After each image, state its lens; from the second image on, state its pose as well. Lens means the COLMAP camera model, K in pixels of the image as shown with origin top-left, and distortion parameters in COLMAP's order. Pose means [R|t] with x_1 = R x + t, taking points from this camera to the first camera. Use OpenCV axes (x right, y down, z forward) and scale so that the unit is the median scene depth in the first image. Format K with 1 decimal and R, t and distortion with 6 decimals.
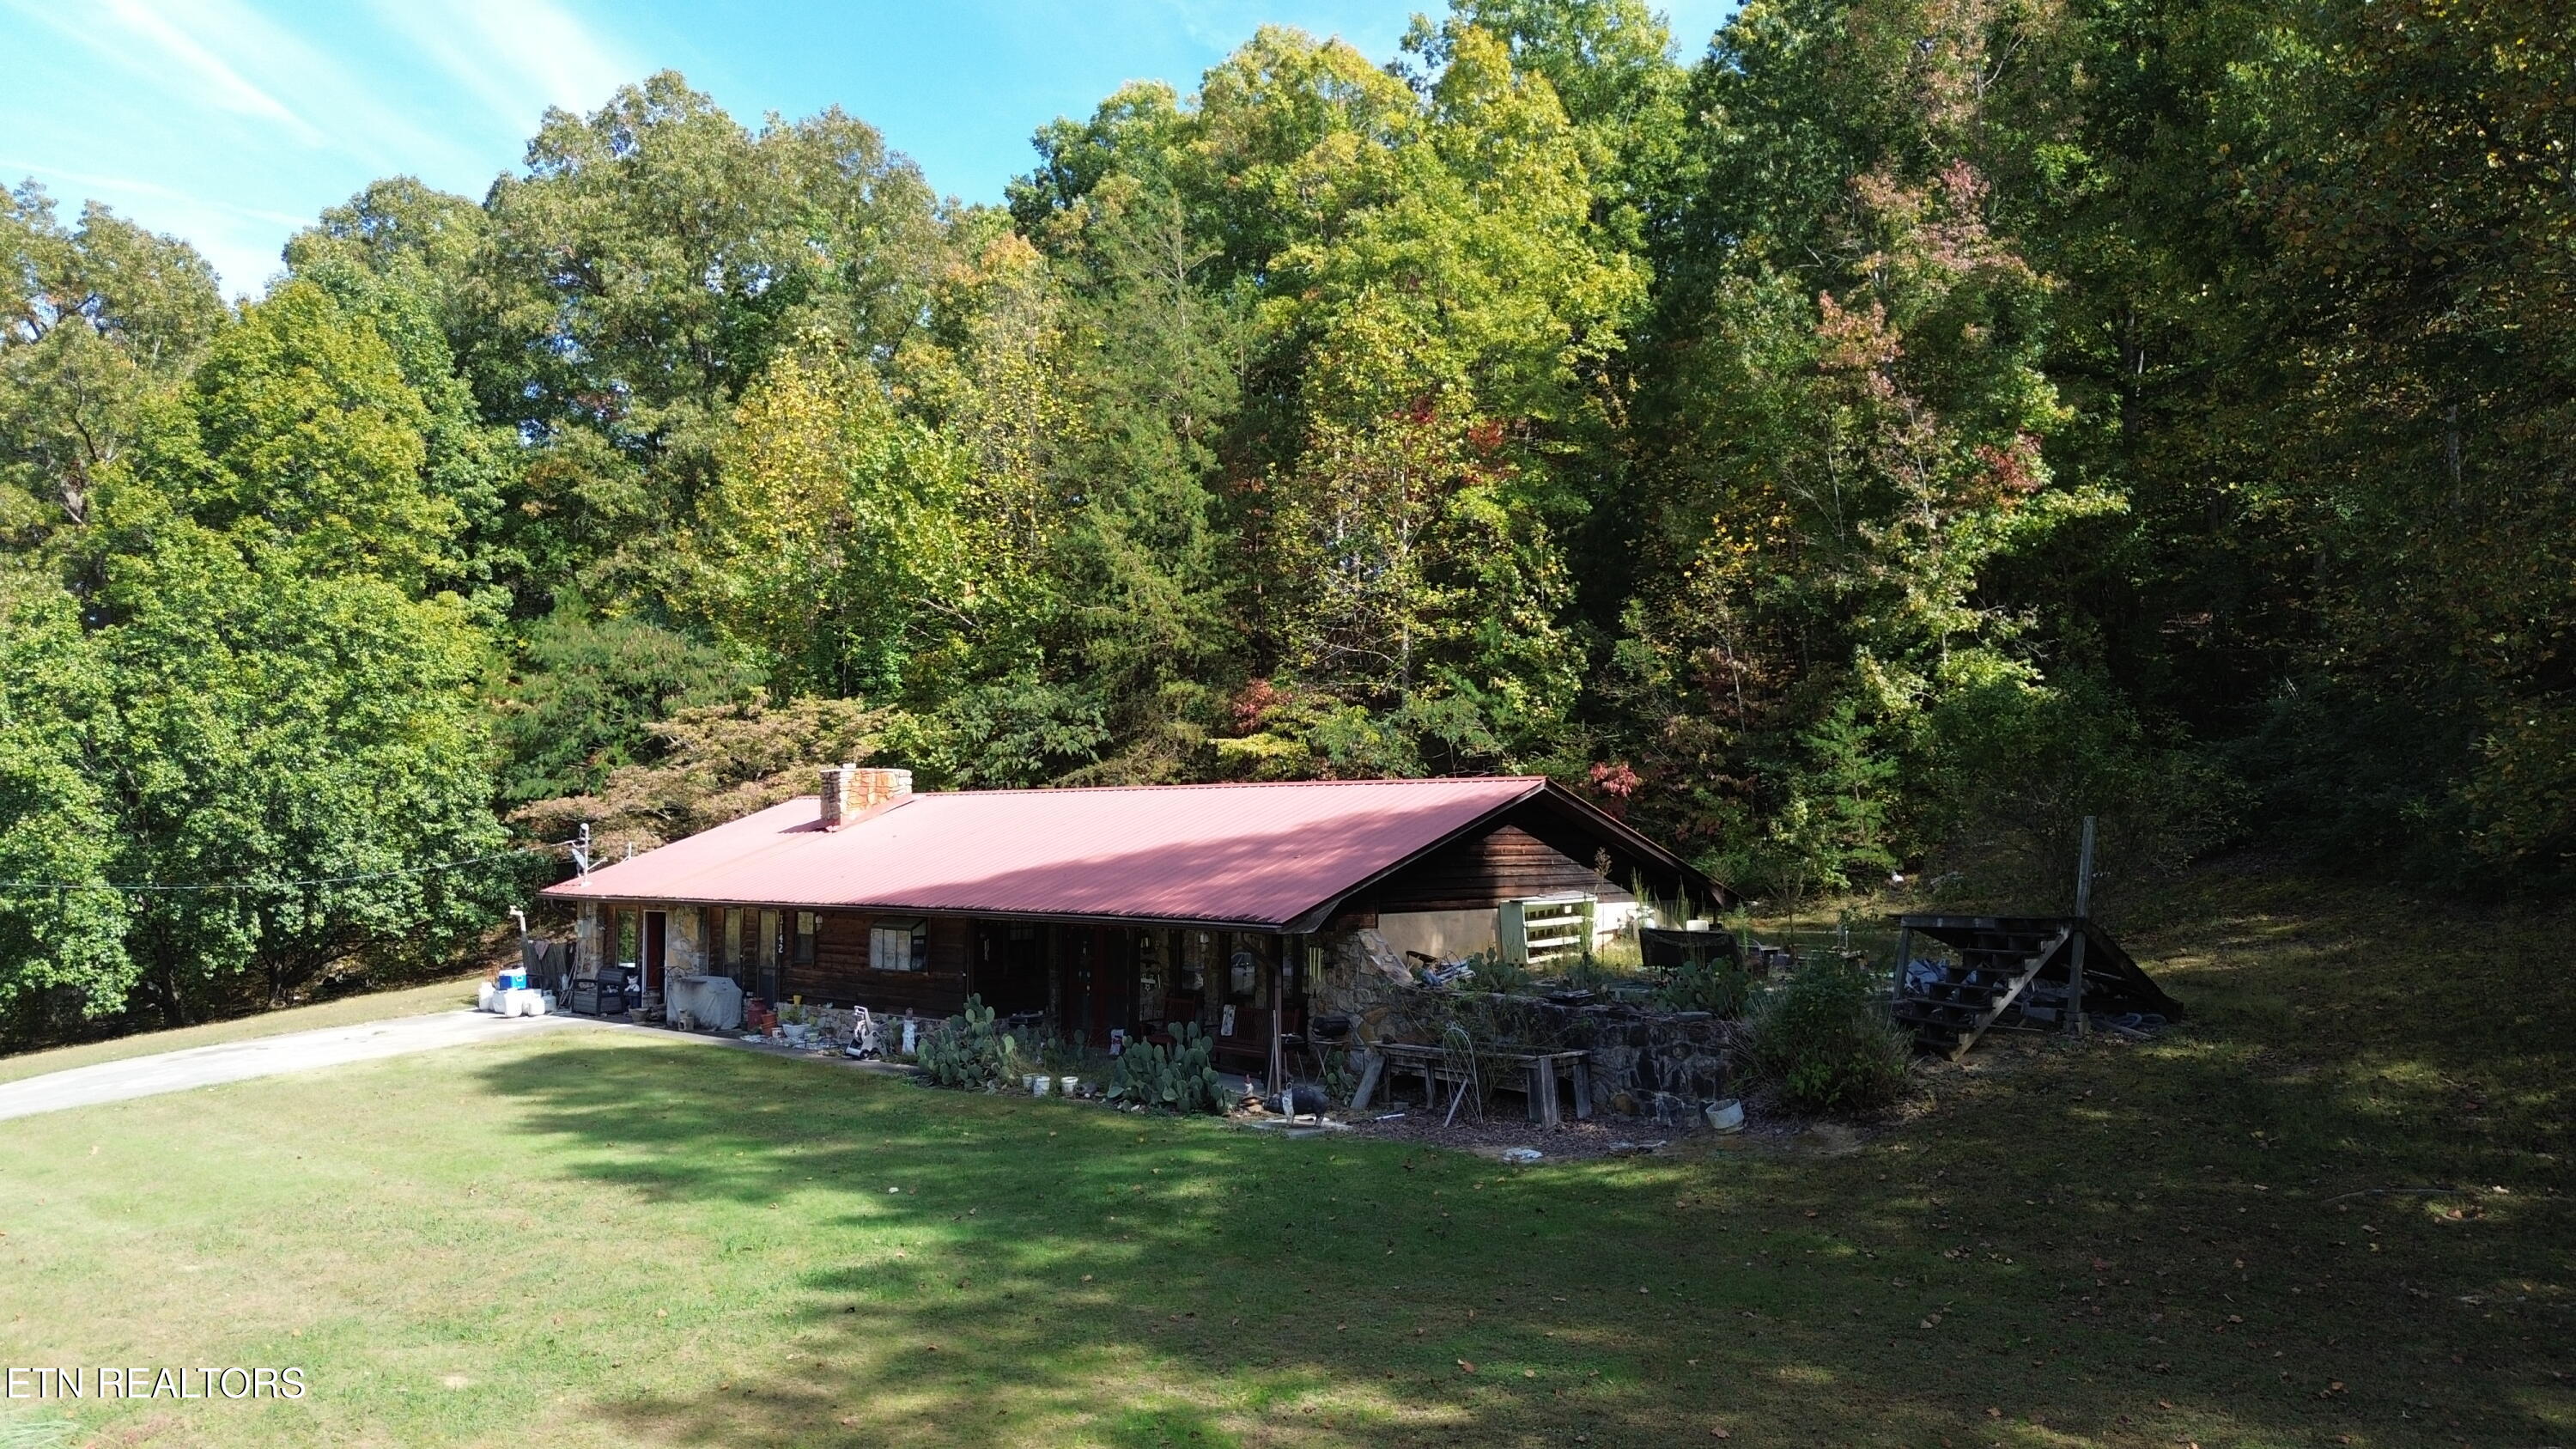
lens RADIAL K [[1823.3, 0, 1285.1], [0, 1823.3, 726.0], [0, 0, 1]] dist [0.054668, -0.037035]
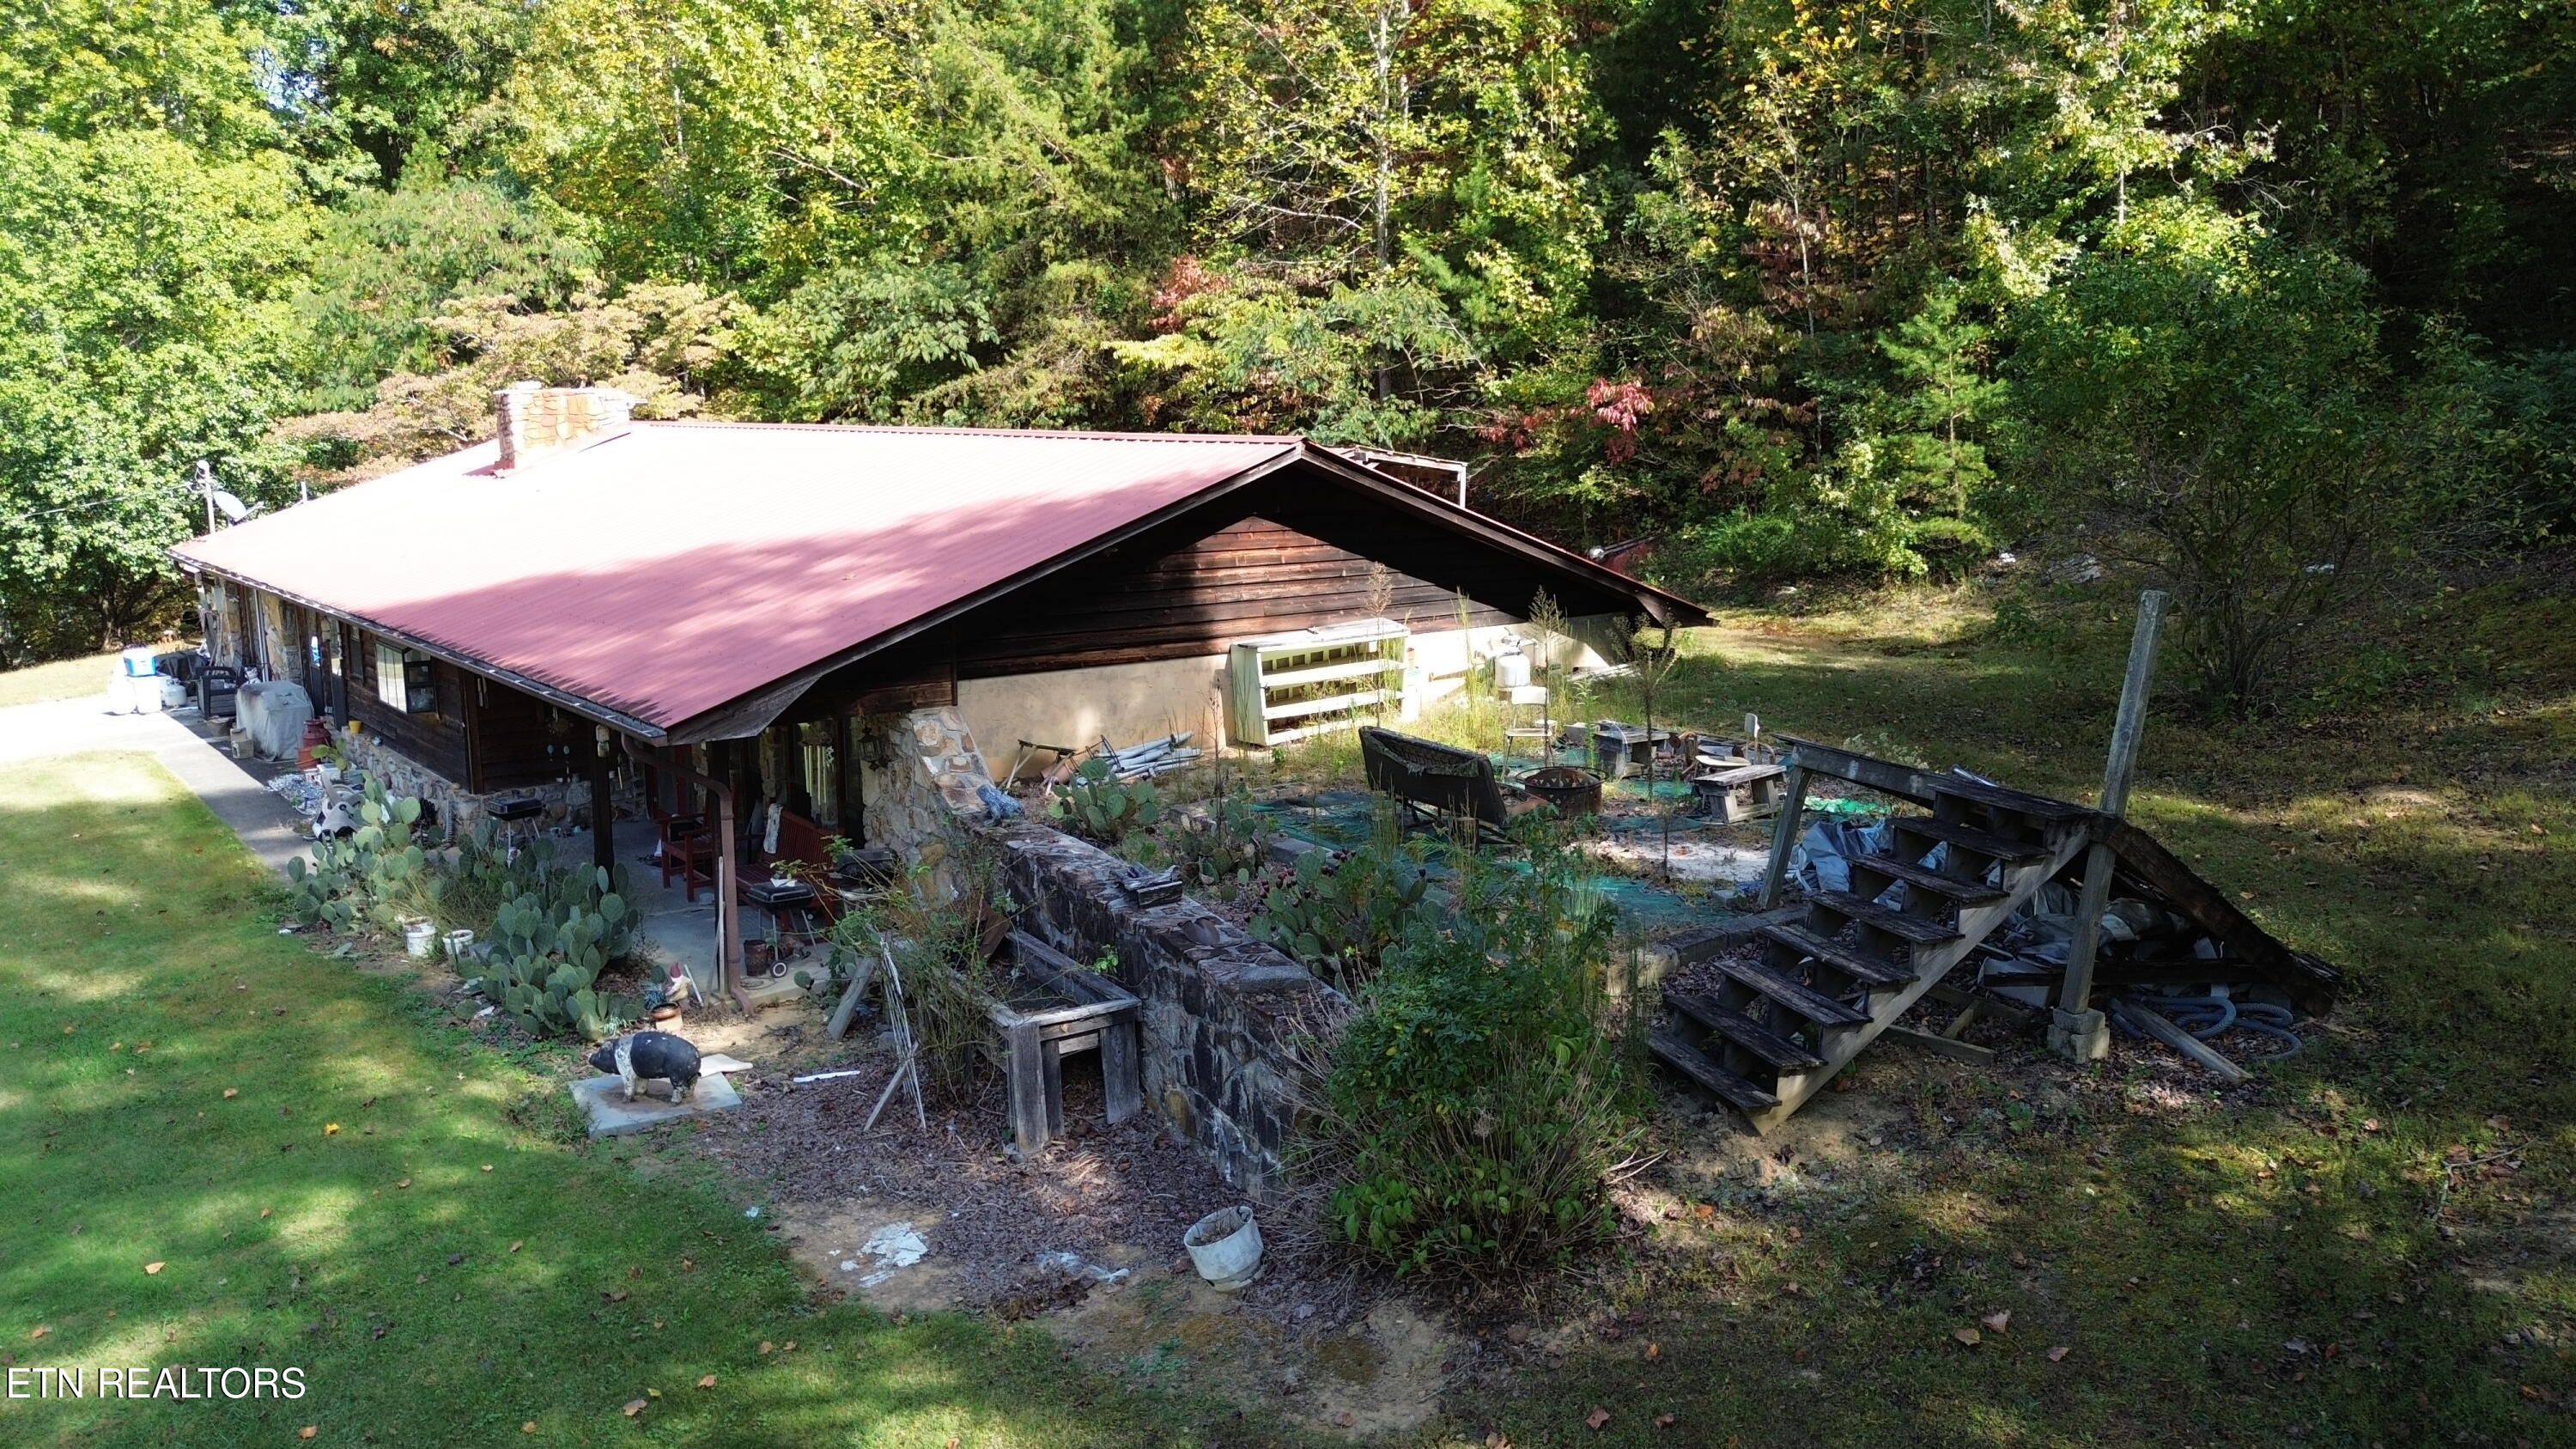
lens RADIAL K [[1823.3, 0, 1276.4], [0, 1823.3, 733.8], [0, 0, 1]] dist [0.054668, -0.037035]
pose [[0.990189, 0.026413, -0.137212, 0.148890], [0.006374, 0.972411, 0.233185, -0.011616], [0.139586, -0.231772, 0.962703, 0.274863]]
